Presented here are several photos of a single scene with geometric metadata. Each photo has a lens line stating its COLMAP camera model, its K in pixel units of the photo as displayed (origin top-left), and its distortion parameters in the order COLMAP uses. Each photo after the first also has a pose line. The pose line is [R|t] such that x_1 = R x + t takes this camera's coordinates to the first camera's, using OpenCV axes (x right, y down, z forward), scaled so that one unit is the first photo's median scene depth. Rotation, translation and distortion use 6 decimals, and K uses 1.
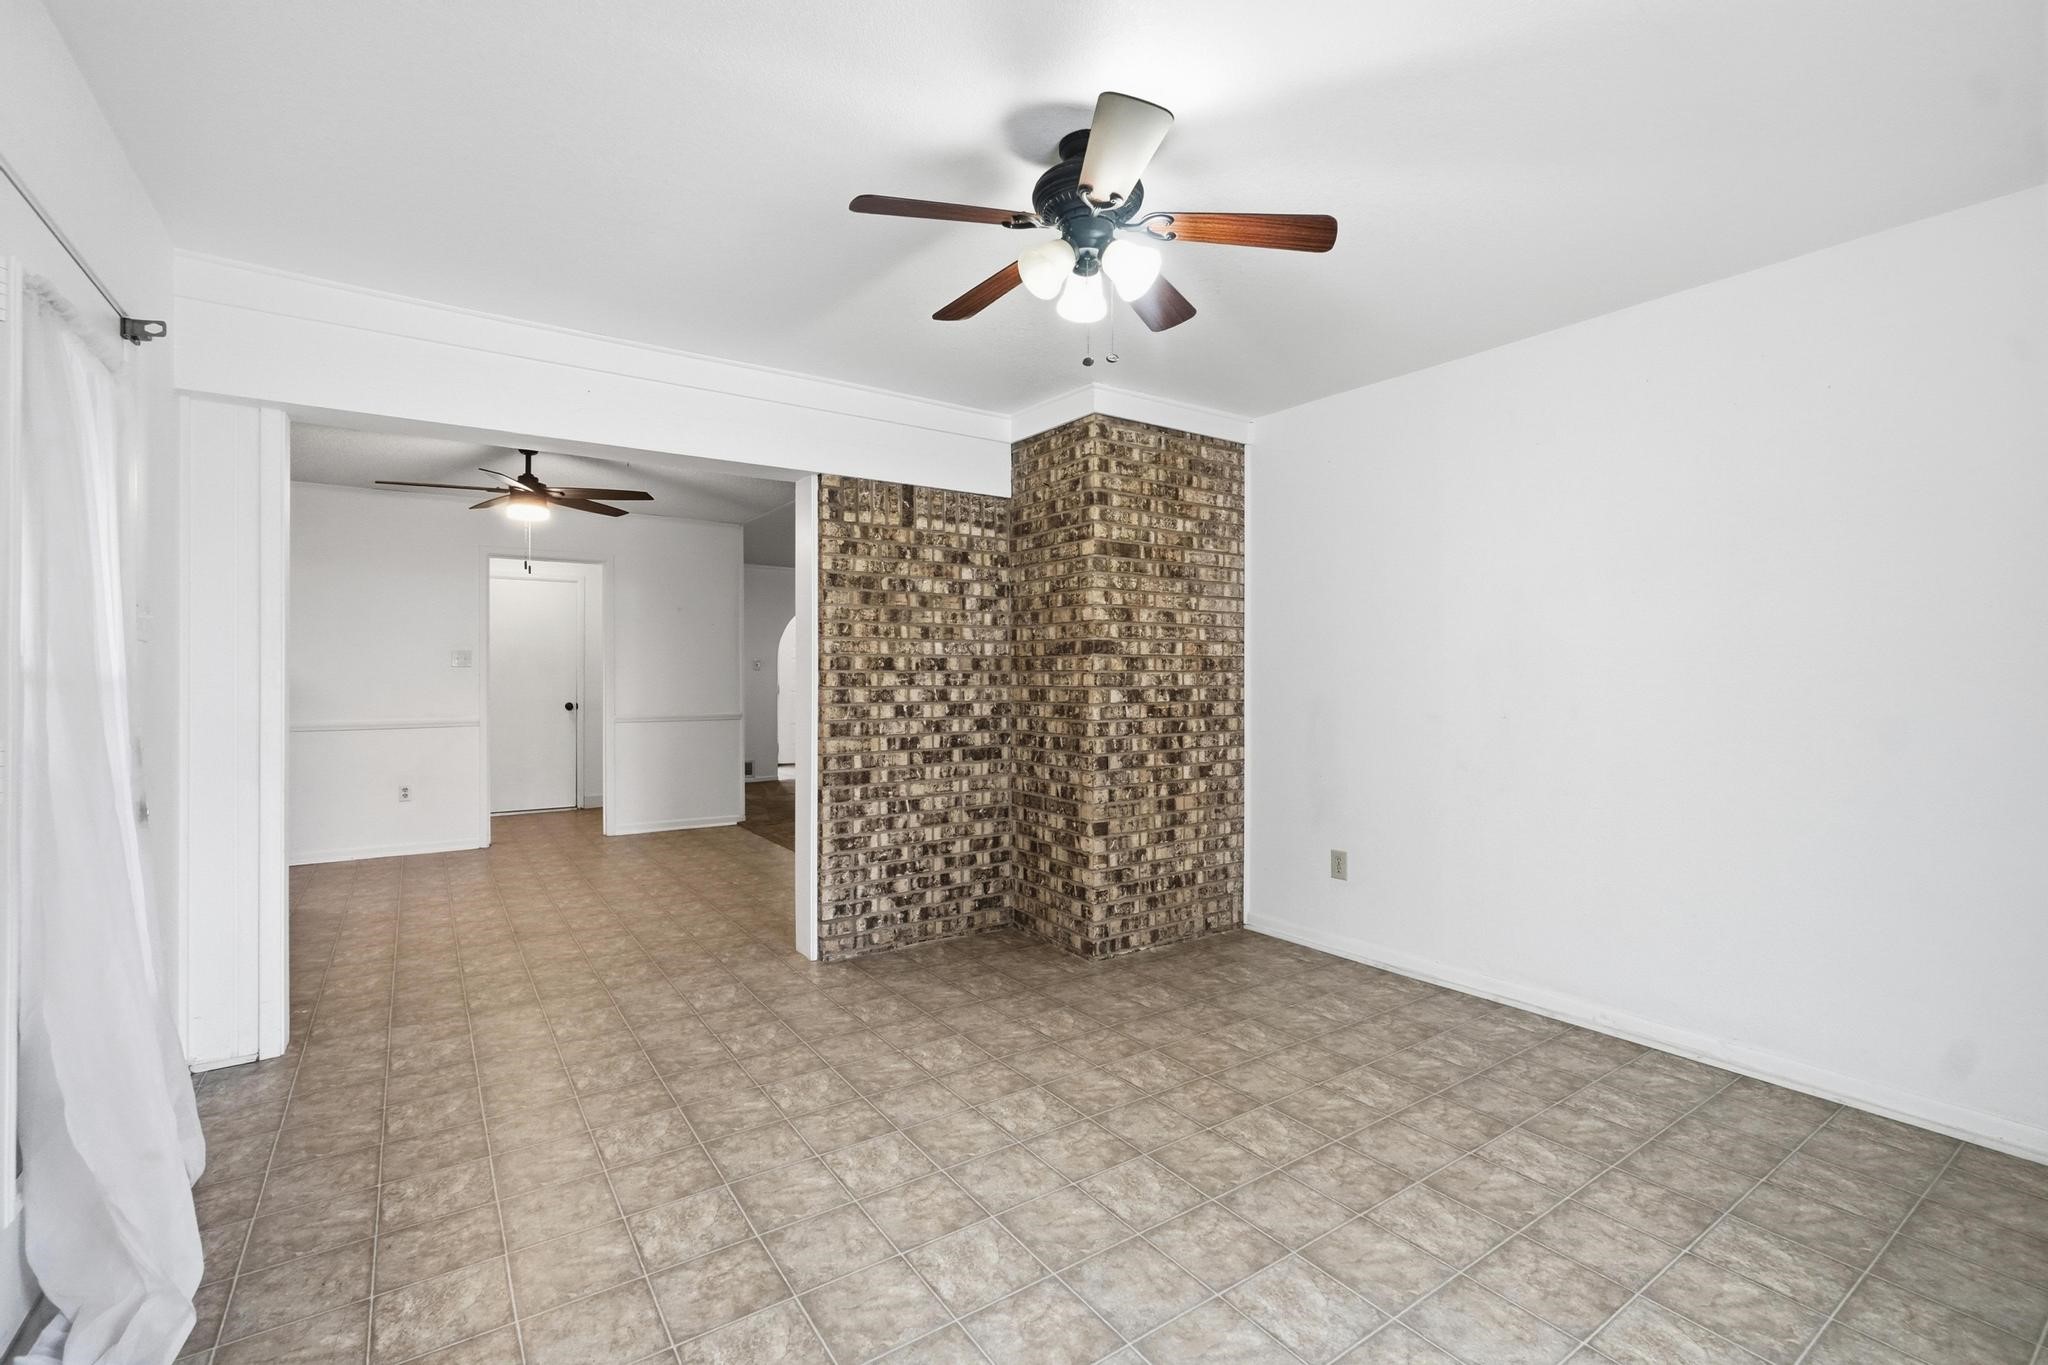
lens RADIAL K [[899.4, 0, 1007.4], [0, 899.4, 688.3], [0, 0, 1]] dist [-0.002110, 0.001094]
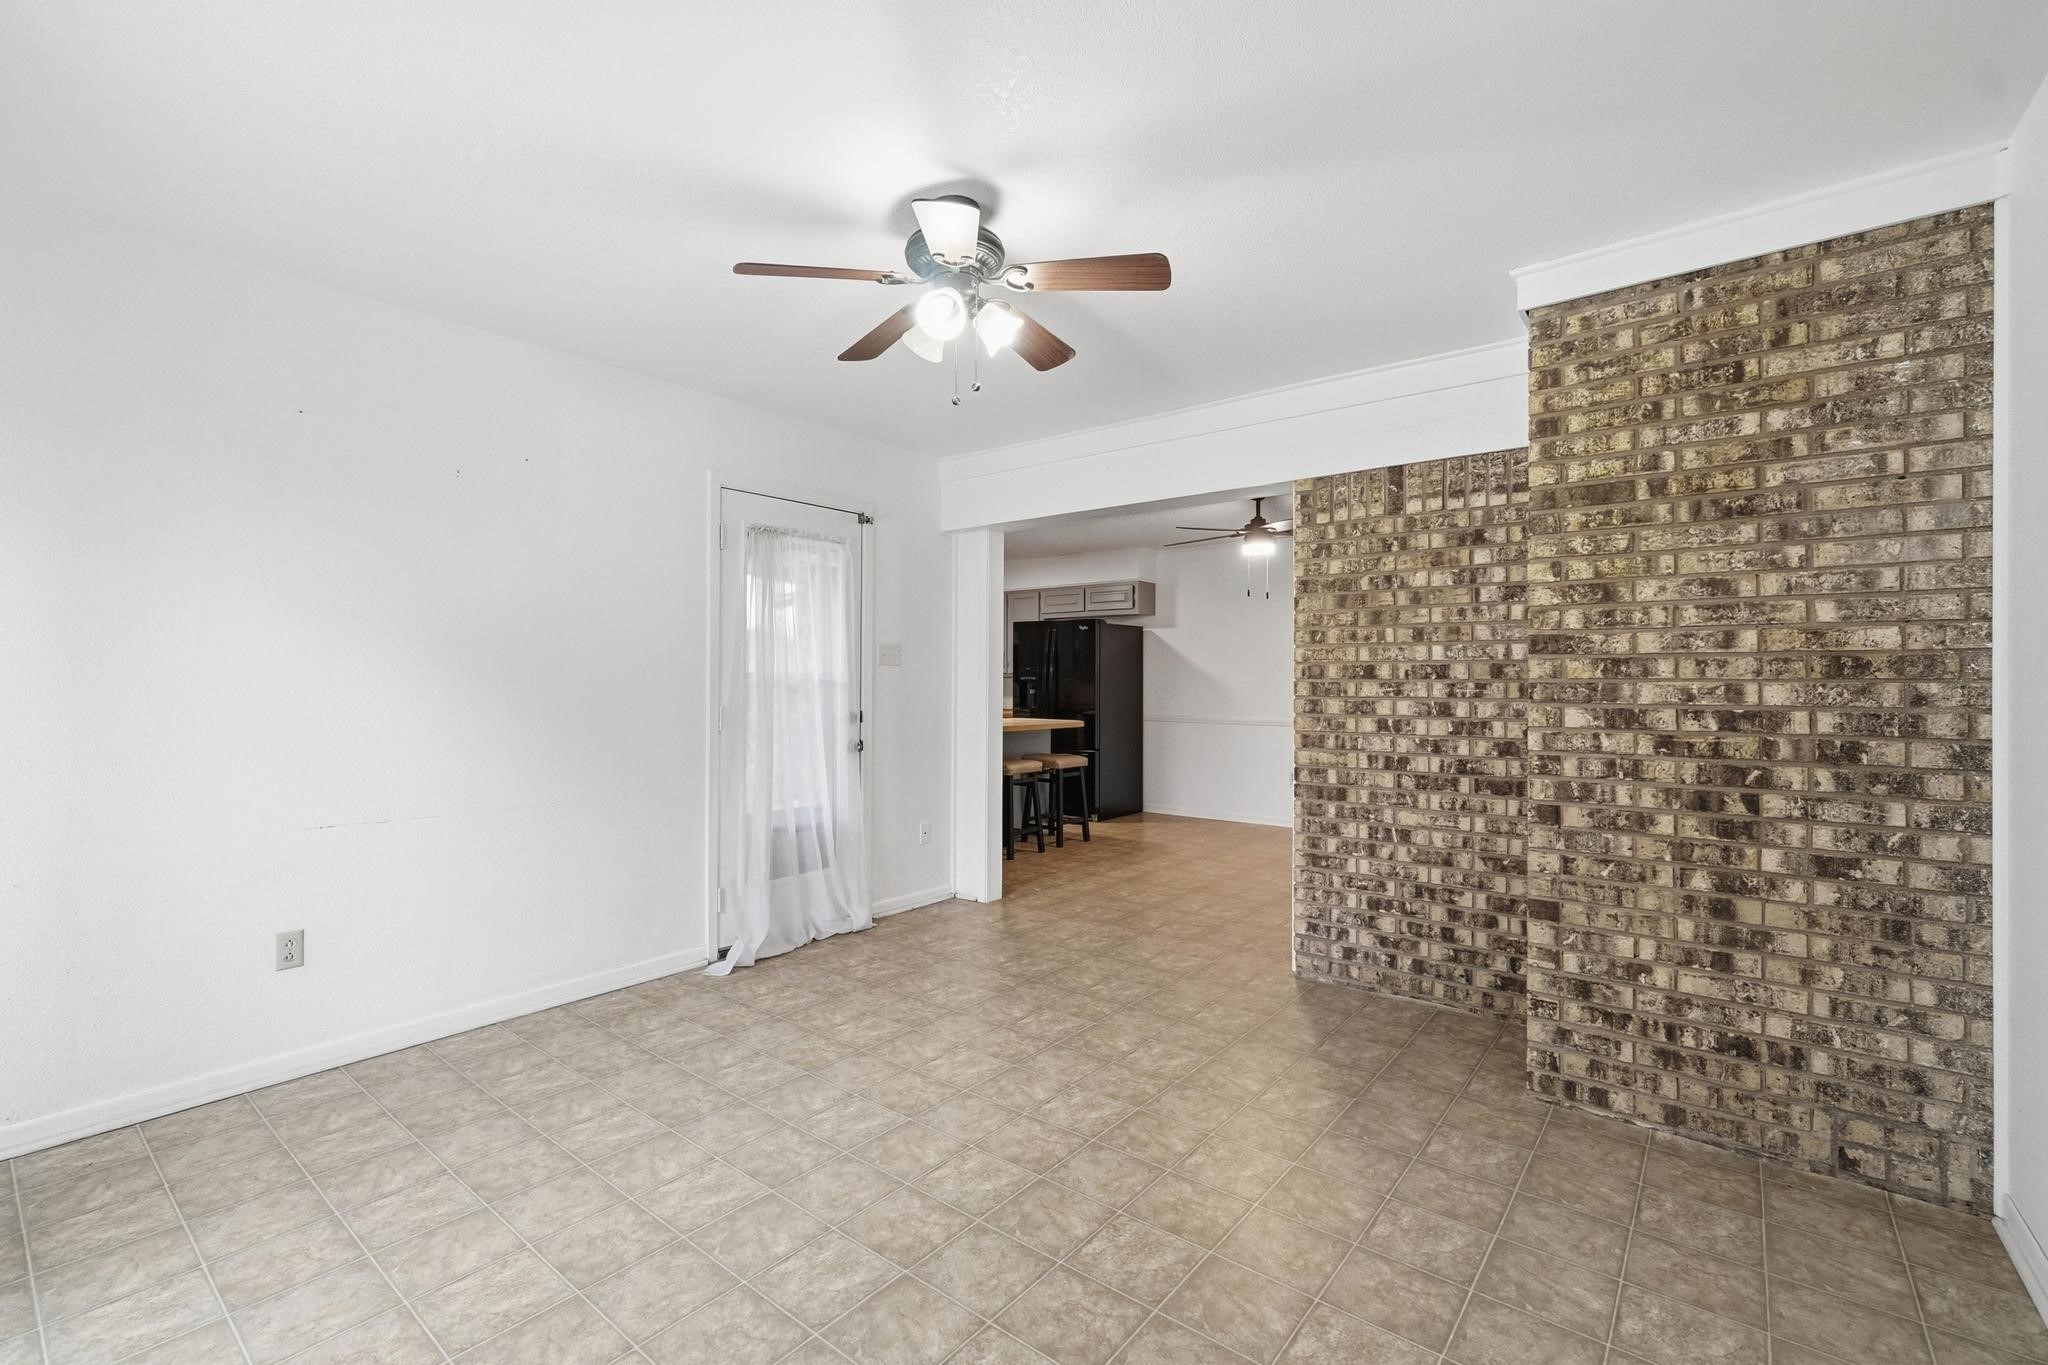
lens RADIAL K [[899.4, 0, 1007.4], [0, 899.4, 688.3], [0, 0, 1]] dist [-0.002110, 0.001094]
pose [[0.276626, 0.007956, -0.960945, 0.619962], [-0.016782, 0.999853, 0.003447, -0.007649], [0.960831, 0.015174, 0.276719, 0.397453]]
